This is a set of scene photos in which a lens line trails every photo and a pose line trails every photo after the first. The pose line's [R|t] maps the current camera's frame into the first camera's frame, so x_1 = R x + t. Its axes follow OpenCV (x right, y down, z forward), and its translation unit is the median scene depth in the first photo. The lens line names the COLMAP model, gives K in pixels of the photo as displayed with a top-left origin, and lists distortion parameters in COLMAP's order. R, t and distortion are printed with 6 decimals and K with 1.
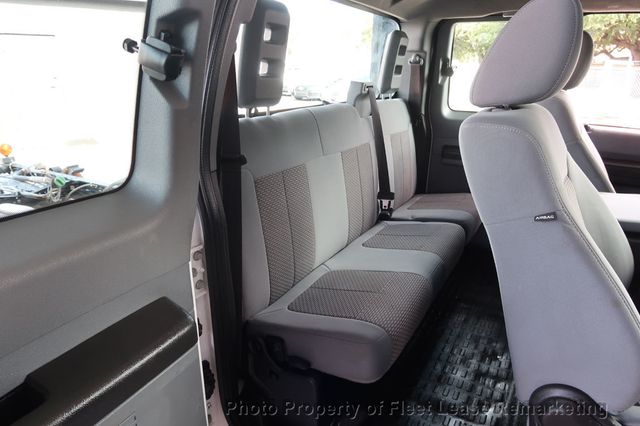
lens RADIAL K [[445.0, 0, 318.7], [0, 445.0, 211.6], [0, 0, 1]] dist [-0.025568, 0.006636]
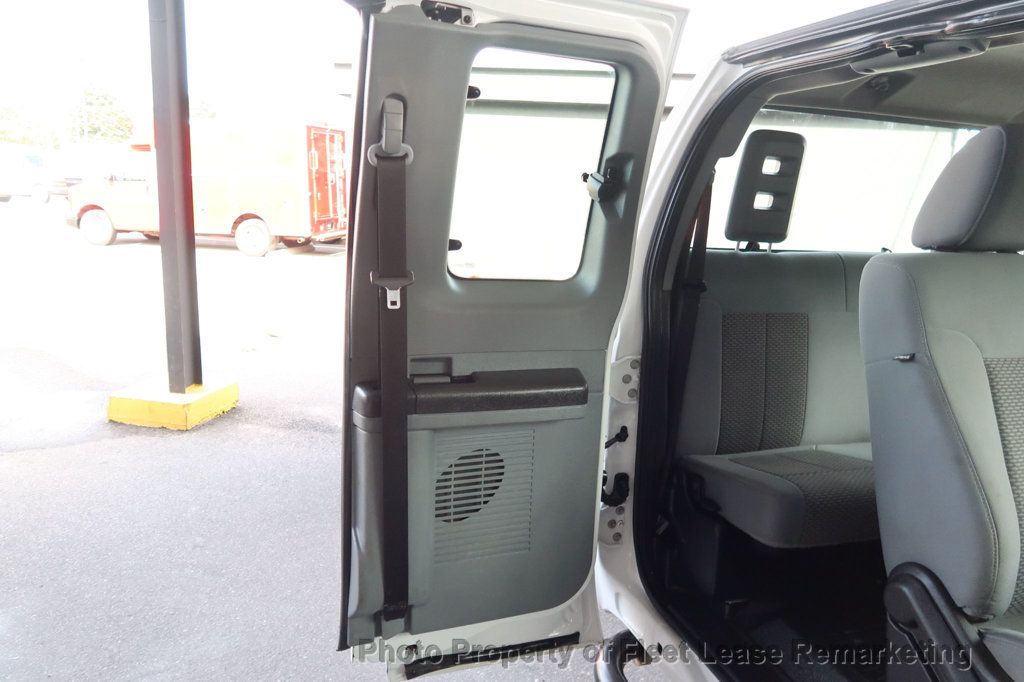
lens RADIAL K [[712.1, 0, 509.9], [0, 712.1, 338.8], [0, 0, 1]] dist [-0.025568, 0.006636]
pose [[0.723401, 0.164699, -0.670496, 0.656925], [-0.248016, 0.968300, -0.029735, 0.165745], [0.644343, 0.187804, 0.741317, -0.488769]]
